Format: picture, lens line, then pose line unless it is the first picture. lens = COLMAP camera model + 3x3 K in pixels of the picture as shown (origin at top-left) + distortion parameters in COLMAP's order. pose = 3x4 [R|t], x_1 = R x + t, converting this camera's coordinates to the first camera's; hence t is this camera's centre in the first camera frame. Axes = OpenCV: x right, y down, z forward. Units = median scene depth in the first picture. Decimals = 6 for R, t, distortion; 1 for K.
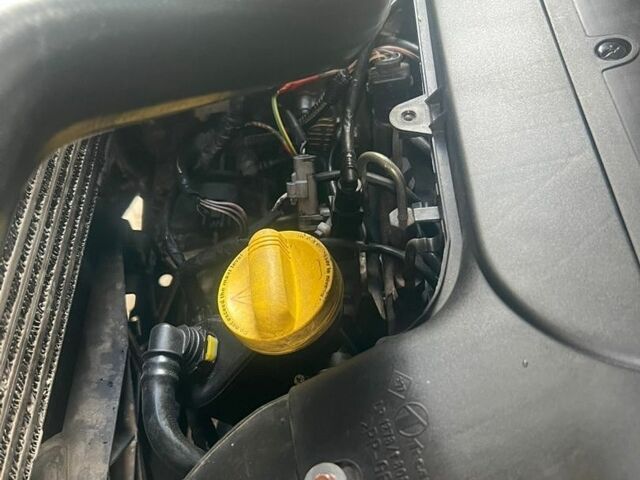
lens RADIAL K [[651.1, 0, 320.0], [0, 651.1, 240.0], [0, 0, 1]] dist [-0.004076, 0.004202]
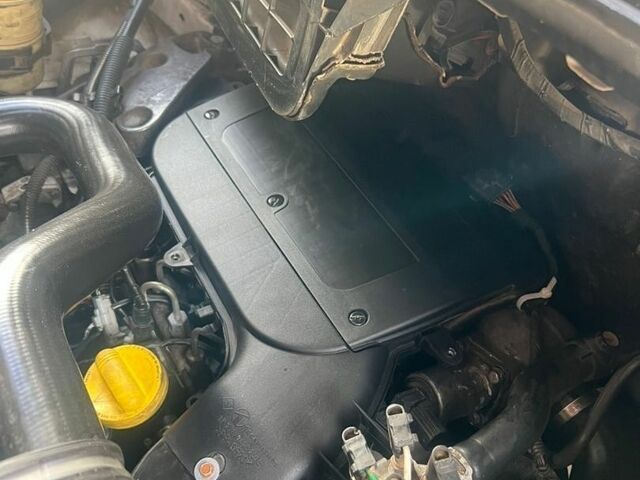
lens RADIAL K [[651.1, 0, 320.0], [0, 651.1, 240.0], [0, 0, 1]] dist [-0.004076, 0.004202]
pose [[0.853068, -0.212370, 0.476628, -0.341945], [0.276864, 0.958467, -0.068468, -0.017761], [-0.442292, 0.190368, 0.876435, -0.647724]]
